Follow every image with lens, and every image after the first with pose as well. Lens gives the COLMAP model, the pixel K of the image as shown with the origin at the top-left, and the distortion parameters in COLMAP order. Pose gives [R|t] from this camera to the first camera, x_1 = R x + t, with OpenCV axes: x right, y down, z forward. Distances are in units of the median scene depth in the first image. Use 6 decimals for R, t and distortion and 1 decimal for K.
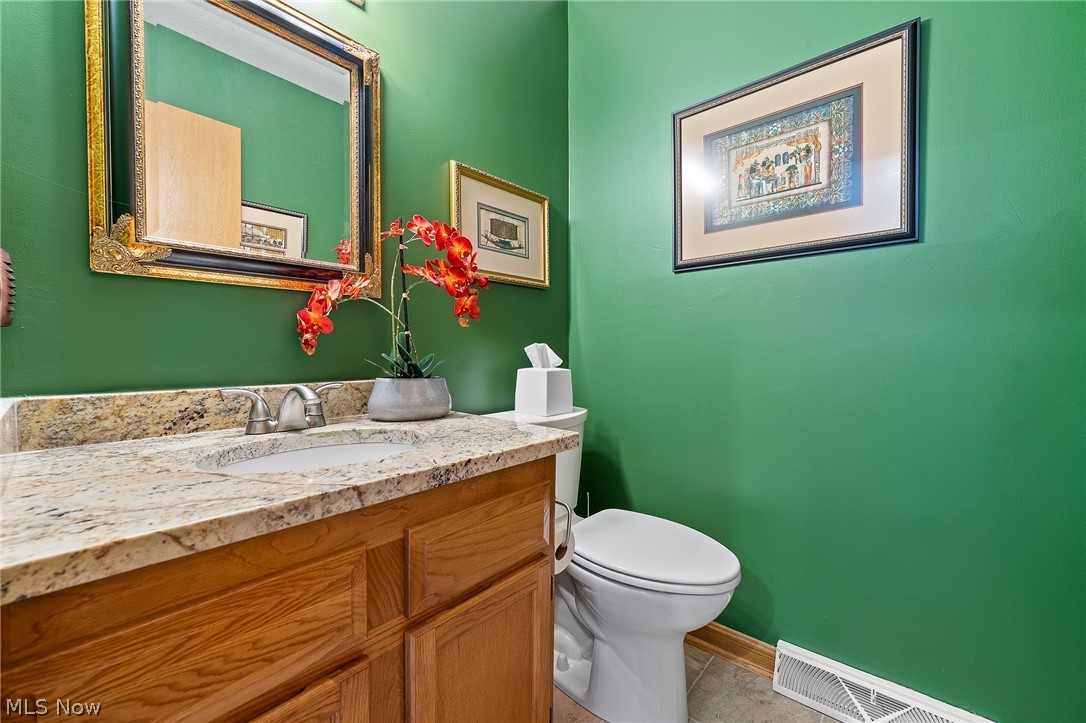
lens RADIAL K [[432.7, 0, 546.7], [0, 432.7, 360.7], [0, 0, 1]] dist [-0.011046, 0.002291]
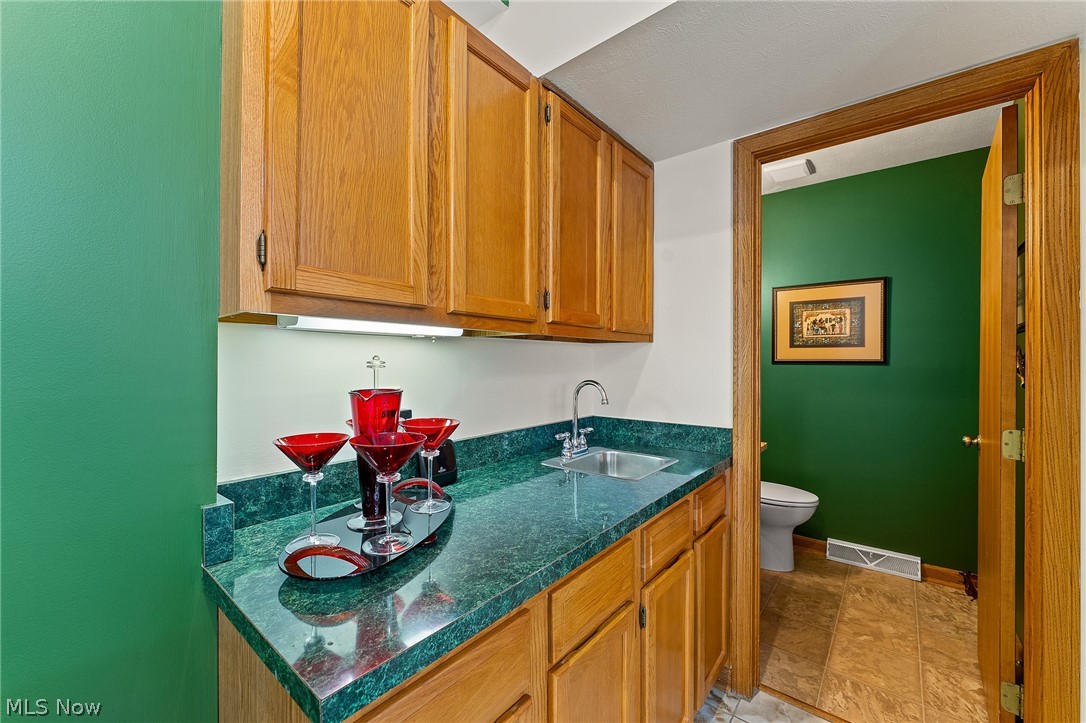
lens RADIAL K [[432.7, 0, 542.5], [0, 432.7, 358.5], [0, 0, 1]] dist [-0.011046, 0.002291]
pose [[0.999639, 0.003691, 0.026616, -1.070631], [-0.003249, 0.999856, -0.016644, -0.241973], [-0.026674, 0.016552, 0.999507, -1.281898]]
